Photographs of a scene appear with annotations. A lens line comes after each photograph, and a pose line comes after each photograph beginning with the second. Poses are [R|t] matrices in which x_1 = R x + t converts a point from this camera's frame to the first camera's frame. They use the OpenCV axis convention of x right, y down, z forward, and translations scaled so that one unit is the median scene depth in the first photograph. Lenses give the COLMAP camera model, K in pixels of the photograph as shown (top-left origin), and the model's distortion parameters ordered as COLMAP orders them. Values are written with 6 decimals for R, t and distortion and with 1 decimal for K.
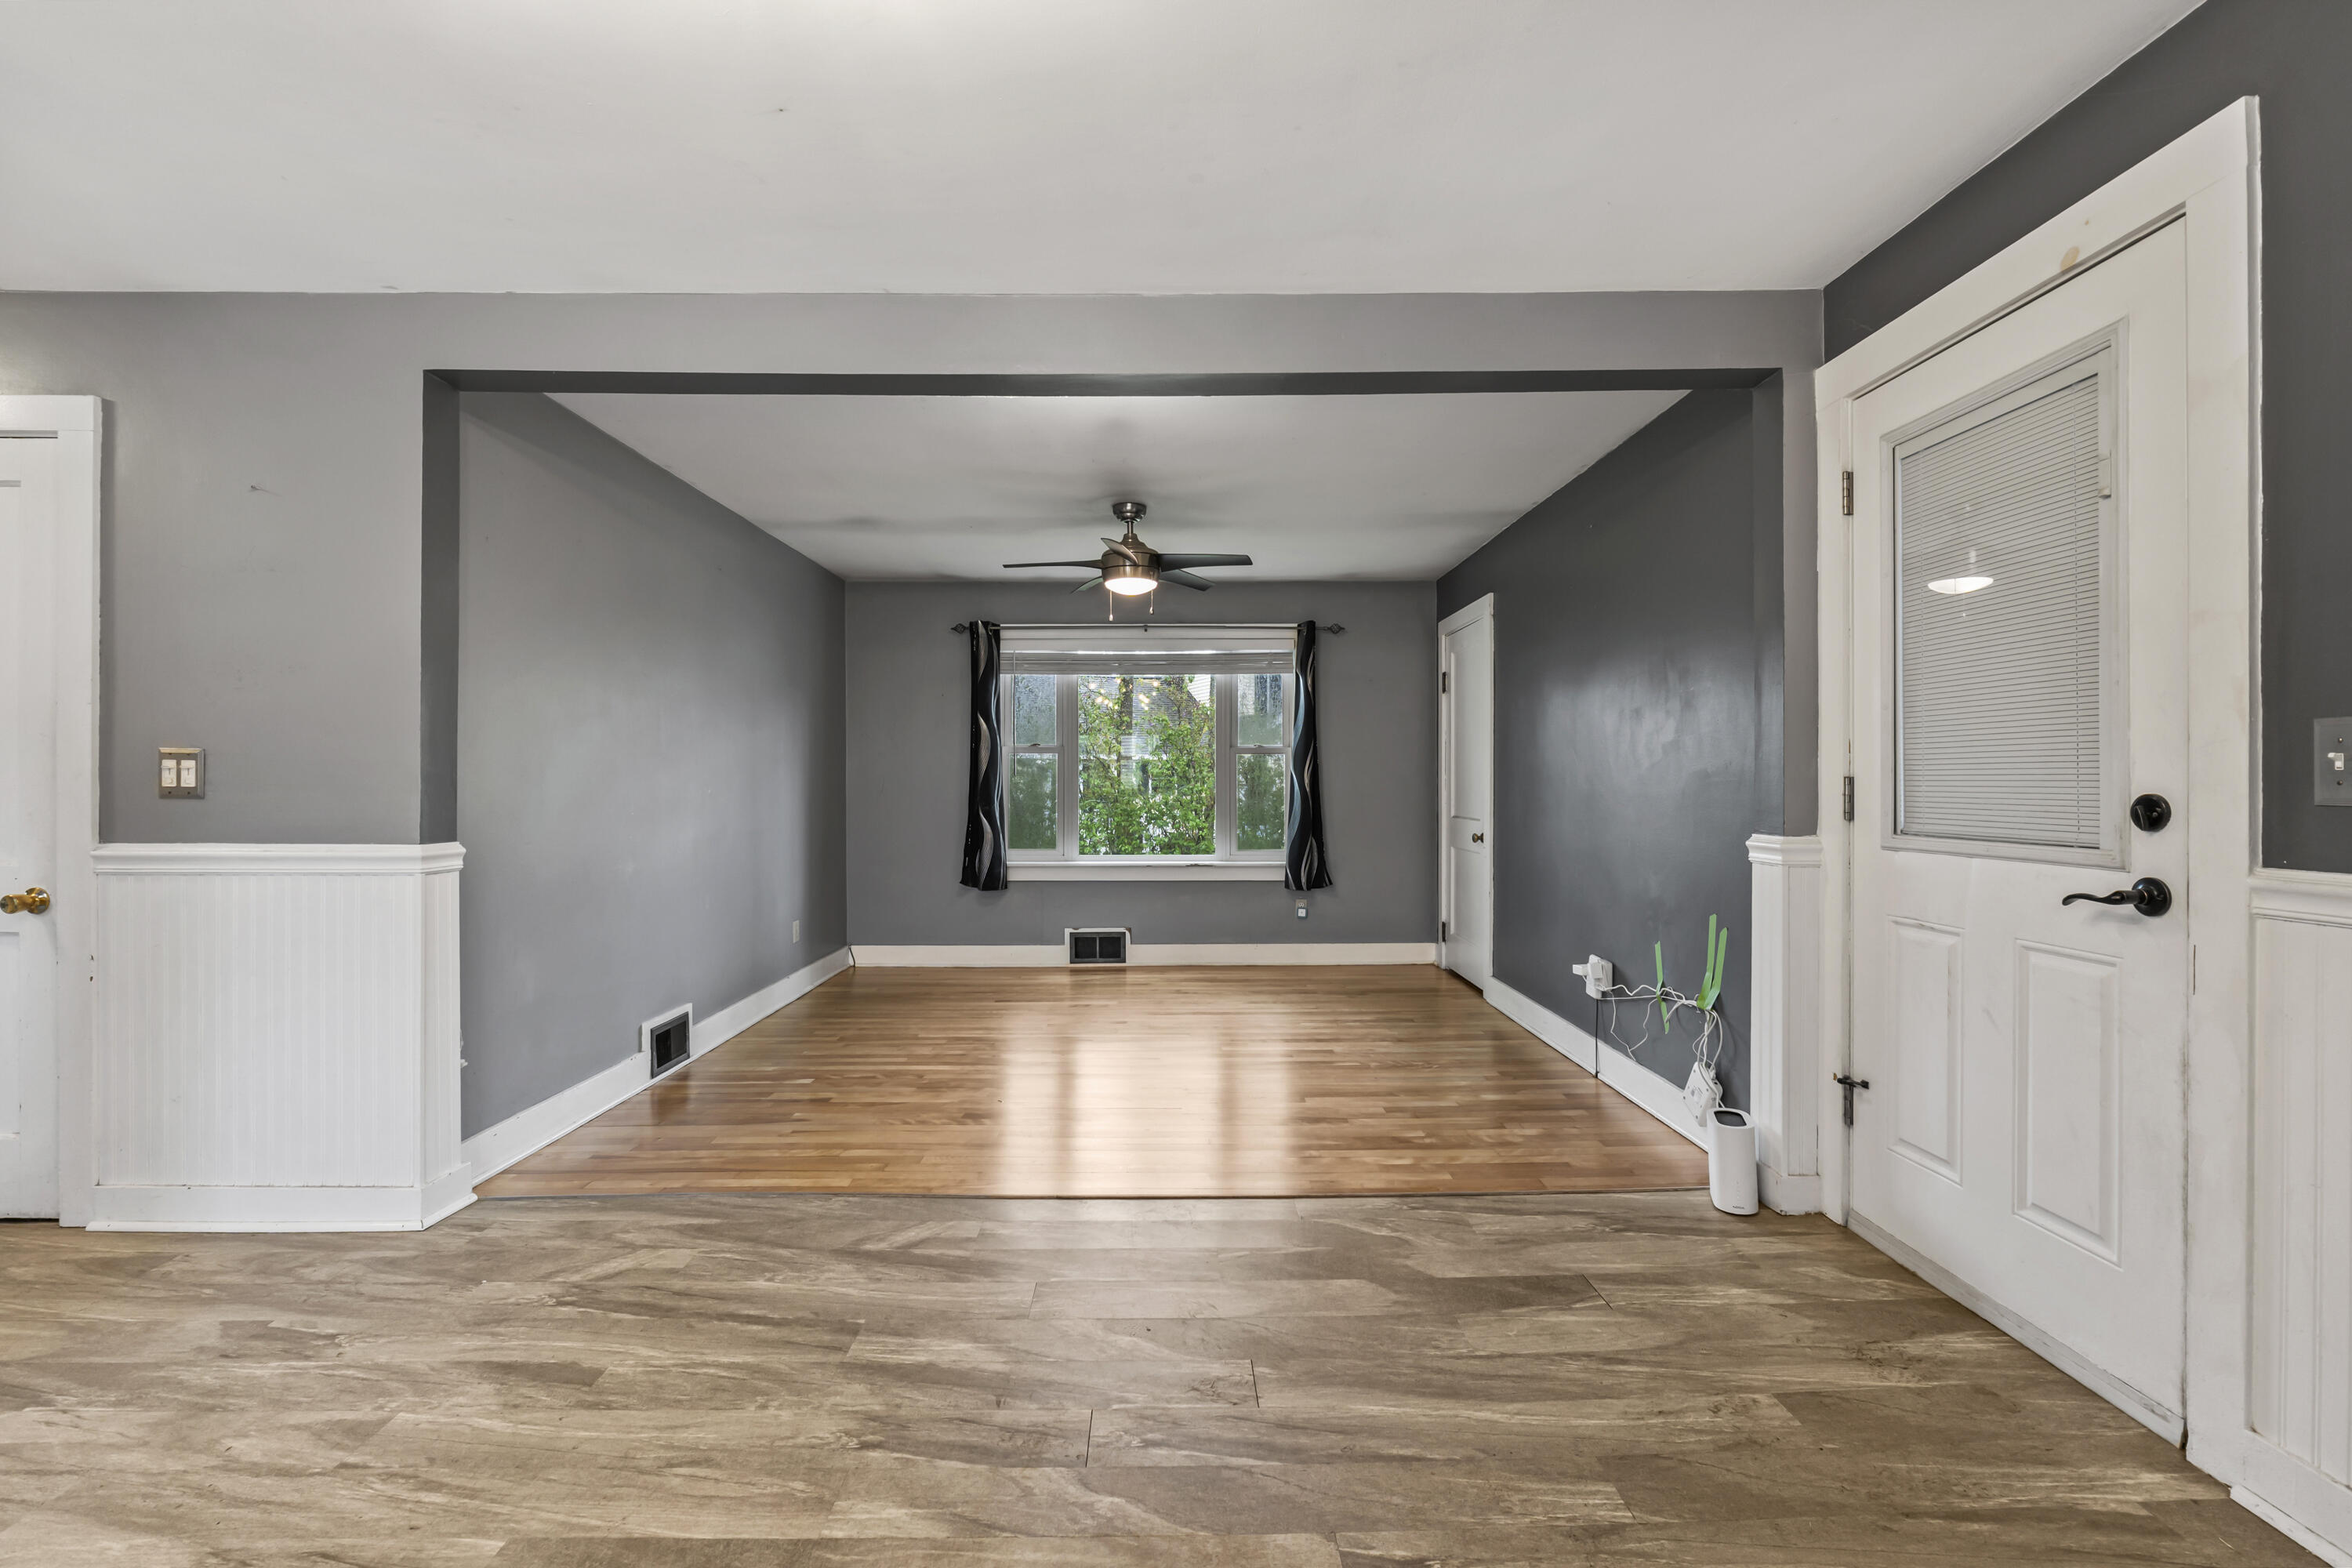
lens RADIAL K [[985.5, 0, 1176.6], [0, 985.5, 779.4], [0, 0, 1]] dist [-0.001435, -0.001261]
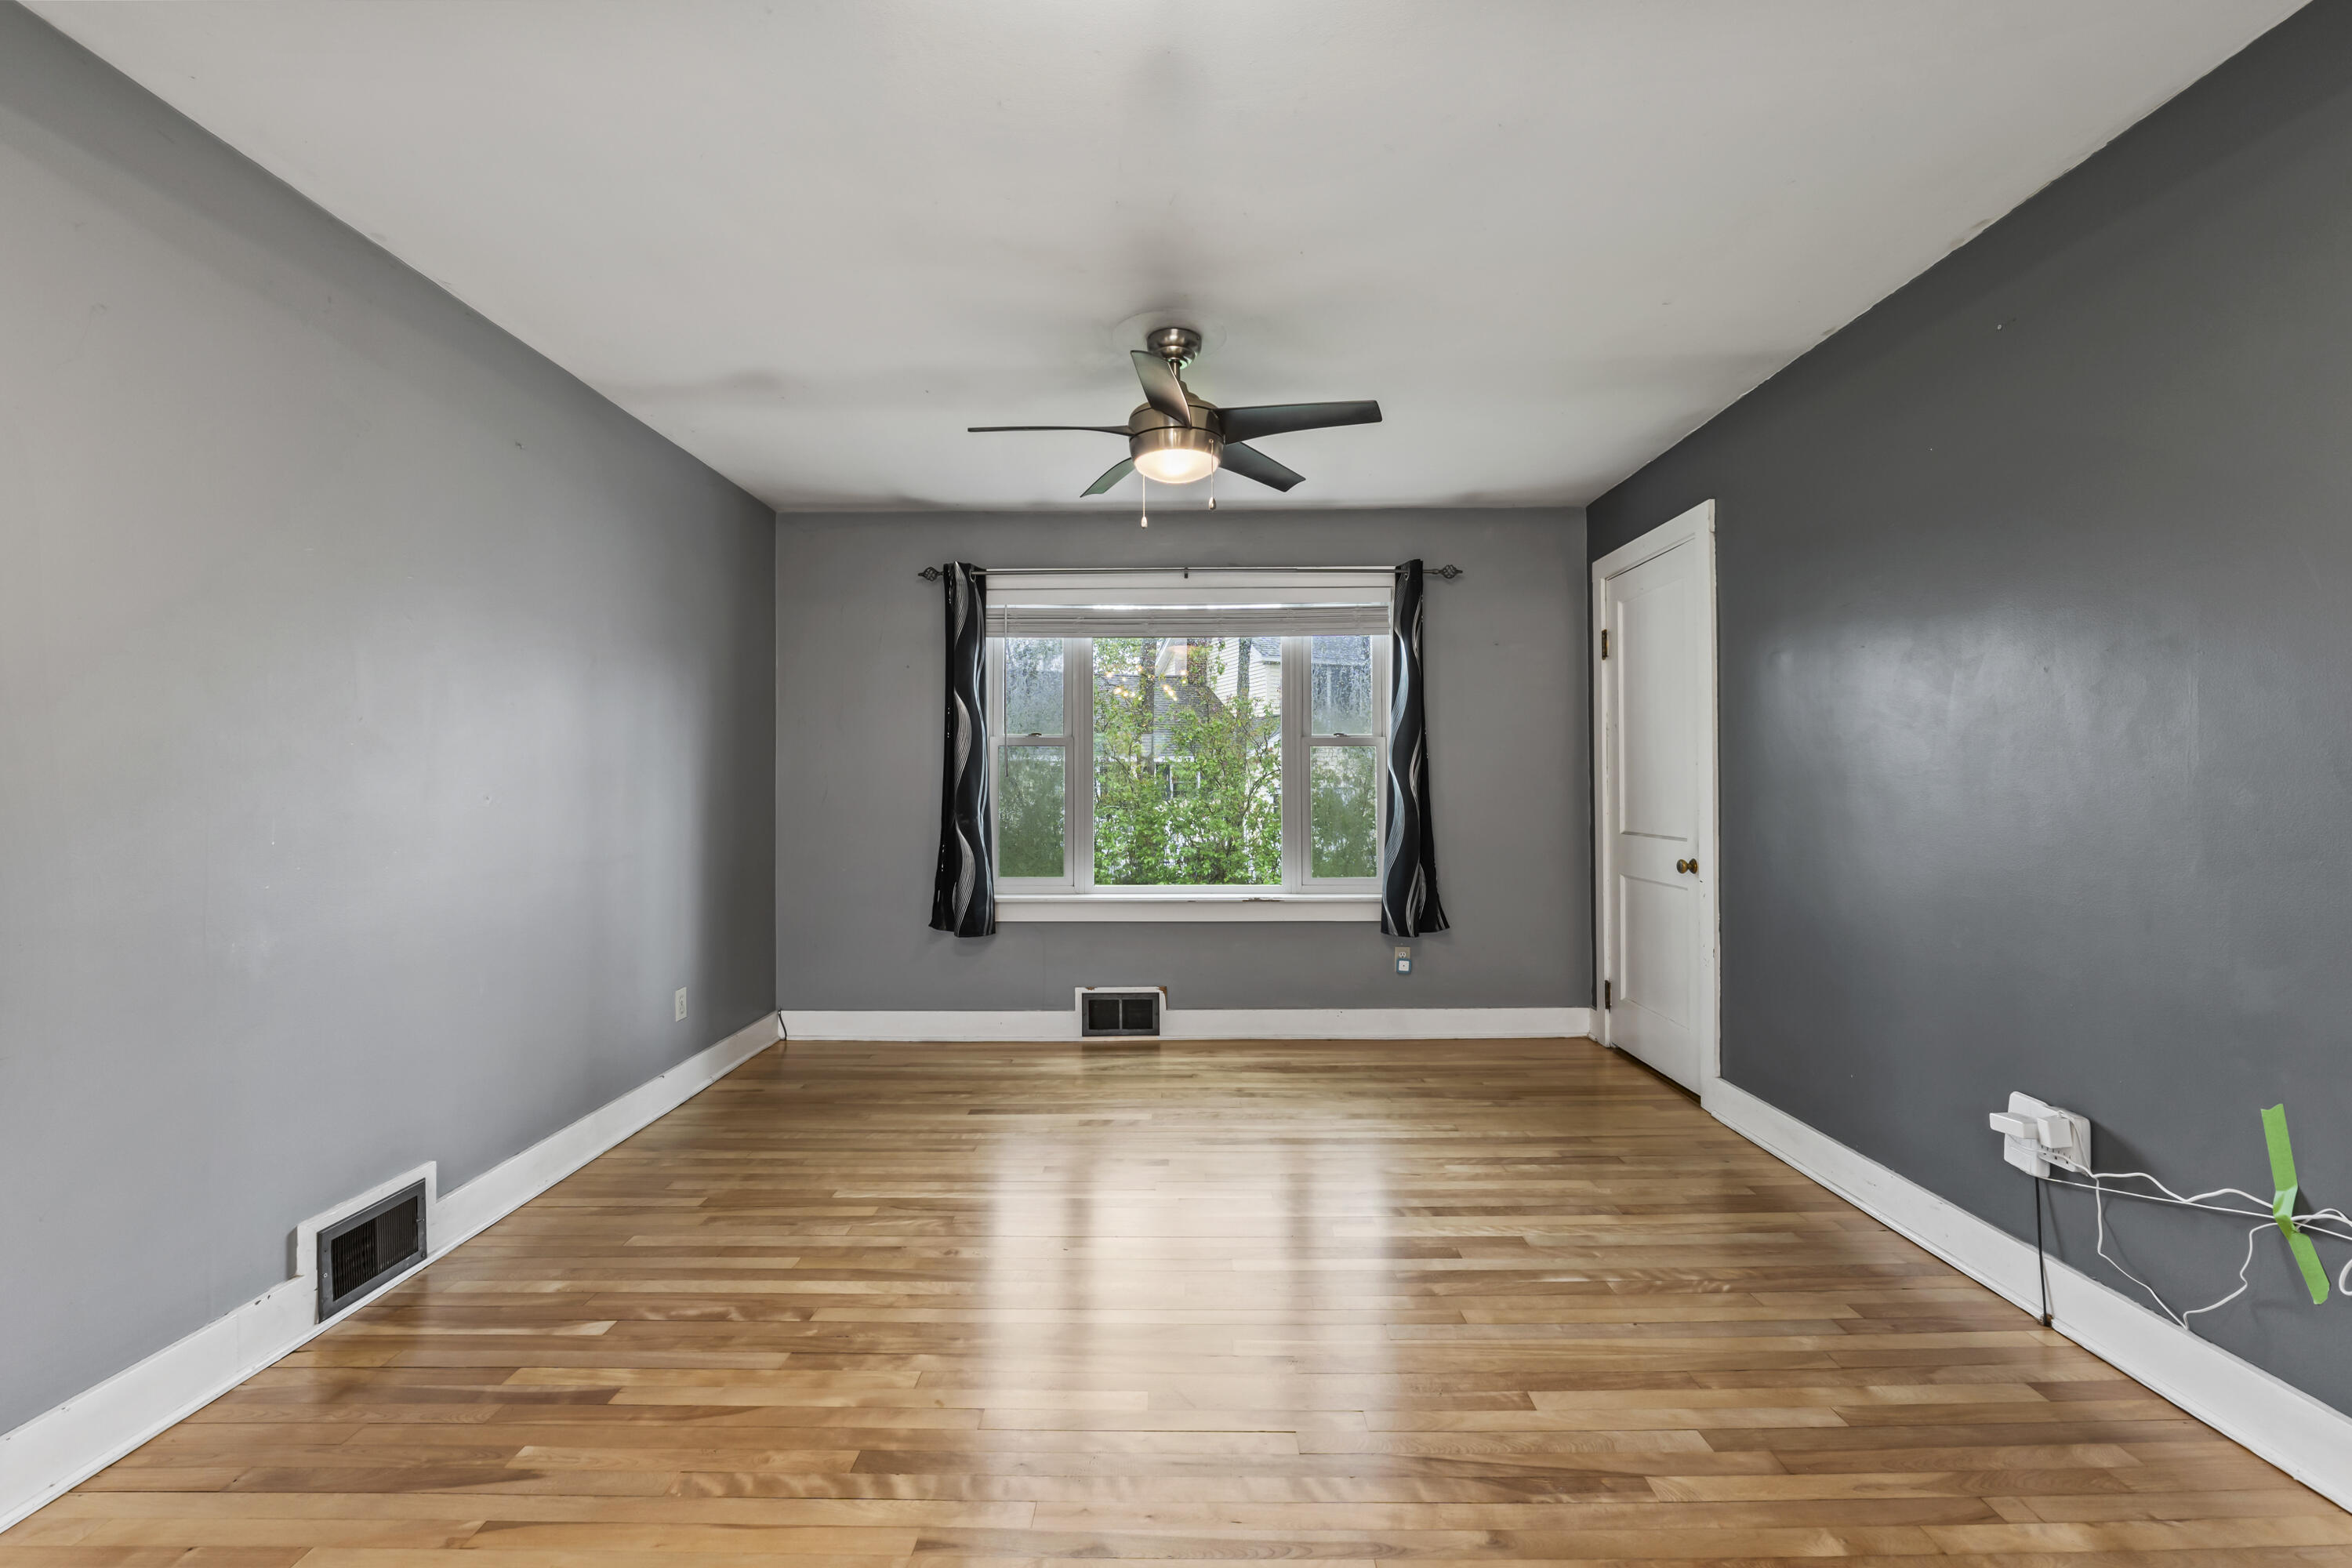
lens RADIAL K [[985.5, 0, 1175.0], [0, 985.5, 776.0], [0, 0, 1]] dist [-0.001435, -0.001261]
pose [[0.999811, -0.002105, -0.019347, -0.030410], [0.001952, 0.999967, -0.007915, 0.002267], [0.019363, 0.007876, 0.999781, 0.324273]]
